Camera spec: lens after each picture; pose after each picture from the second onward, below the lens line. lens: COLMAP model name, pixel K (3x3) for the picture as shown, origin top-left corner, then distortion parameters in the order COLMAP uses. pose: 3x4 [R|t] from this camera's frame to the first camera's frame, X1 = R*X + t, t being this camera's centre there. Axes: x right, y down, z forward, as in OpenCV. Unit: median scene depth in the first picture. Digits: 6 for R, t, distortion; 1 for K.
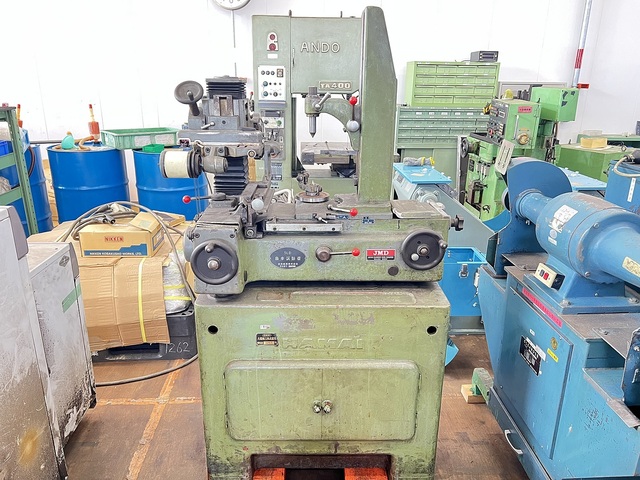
lens RADIAL K [[485.5, 0, 320.0], [0, 485.5, 240.0], [0, 0, 1]] dist [0.060792, -0.068013]
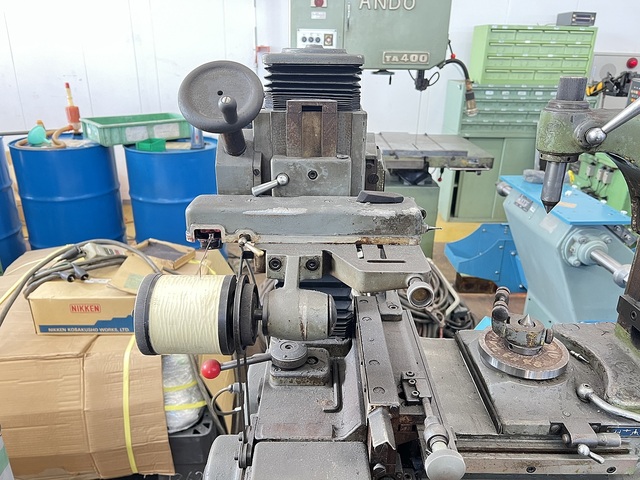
lens RADIAL K [[488.9, 0, 320.0], [0, 488.9, 240.0], [0, 0, 1]] dist [0.056620, -0.076926]
pose [[0.999891, 0.007552, -0.012658, -0.082029], [-0.006836, 0.998424, 0.055696, -0.093427], [0.013059, -0.055603, 0.998368, 0.275911]]
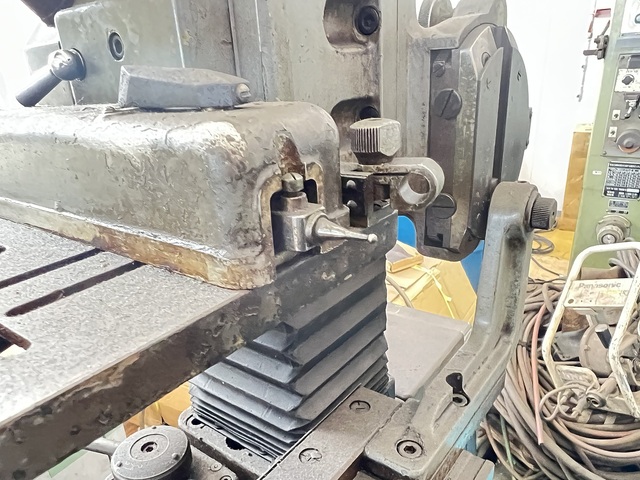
lens RADIAL K [[493.9, 0, 298.6], [0, 493.9, 281.0], [0, 0, 1]] dist [-0.004709, -0.004557]
pose [[0.771737, 0.200181, -0.603614, -0.027682], [-0.120041, 0.977957, 0.170851, -0.090911], [0.624510, -0.059394, 0.778755, 0.405439]]
